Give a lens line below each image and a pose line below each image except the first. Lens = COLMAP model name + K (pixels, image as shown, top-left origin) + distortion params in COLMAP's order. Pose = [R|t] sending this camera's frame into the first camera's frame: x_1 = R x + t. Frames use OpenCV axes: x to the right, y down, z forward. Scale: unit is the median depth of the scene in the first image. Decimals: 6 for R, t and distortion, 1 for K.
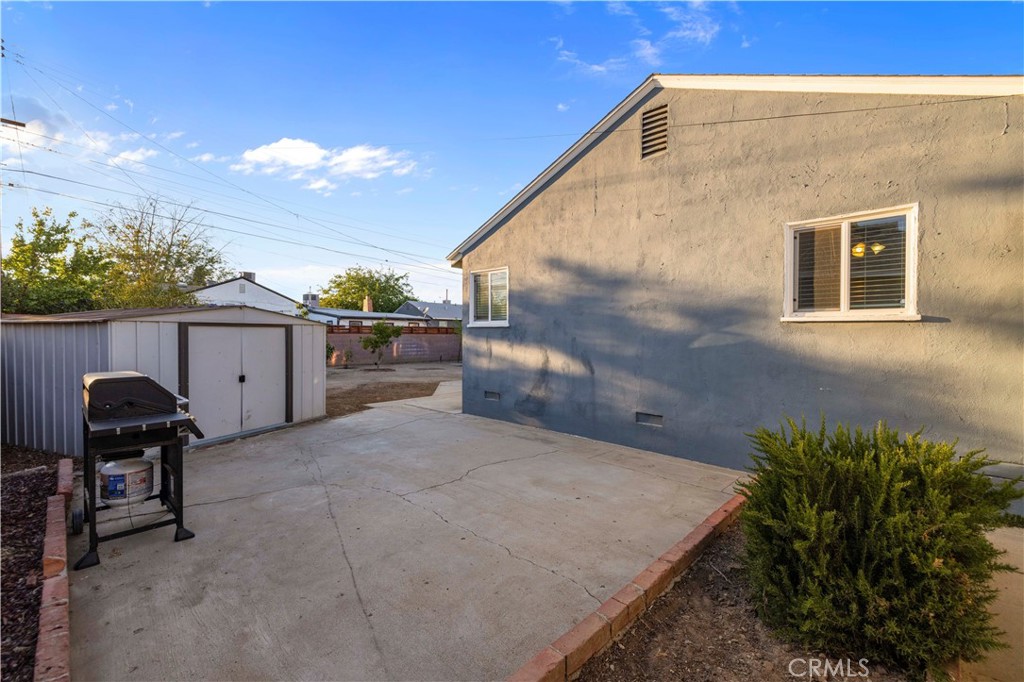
lens RADIAL K [[440.1, 0, 508.7], [0, 440.1, 337.7], [0, 0, 1]] dist [0.004110, 0.000104]
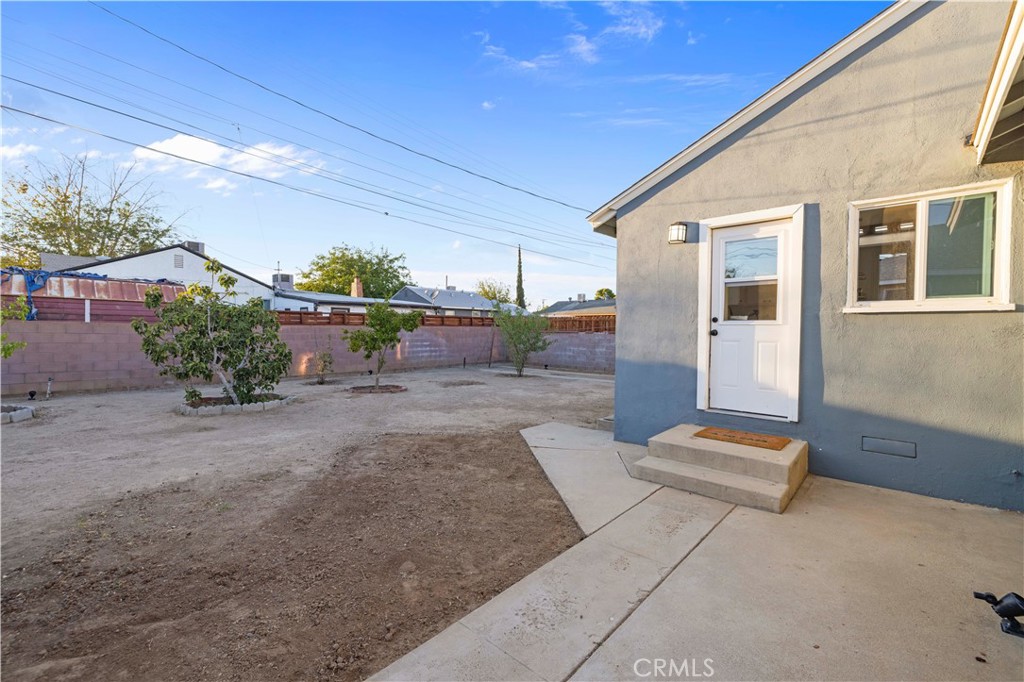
lens RADIAL K [[440.1, 0, 508.7], [0, 440.1, 337.7], [0, 0, 1]] dist [0.004110, 0.000104]
pose [[0.999724, 0.001016, 0.023457, -0.057261], [-0.001425, 0.999848, 0.017400, -0.001154], [-0.023436, -0.017429, 0.999573, 0.175141]]
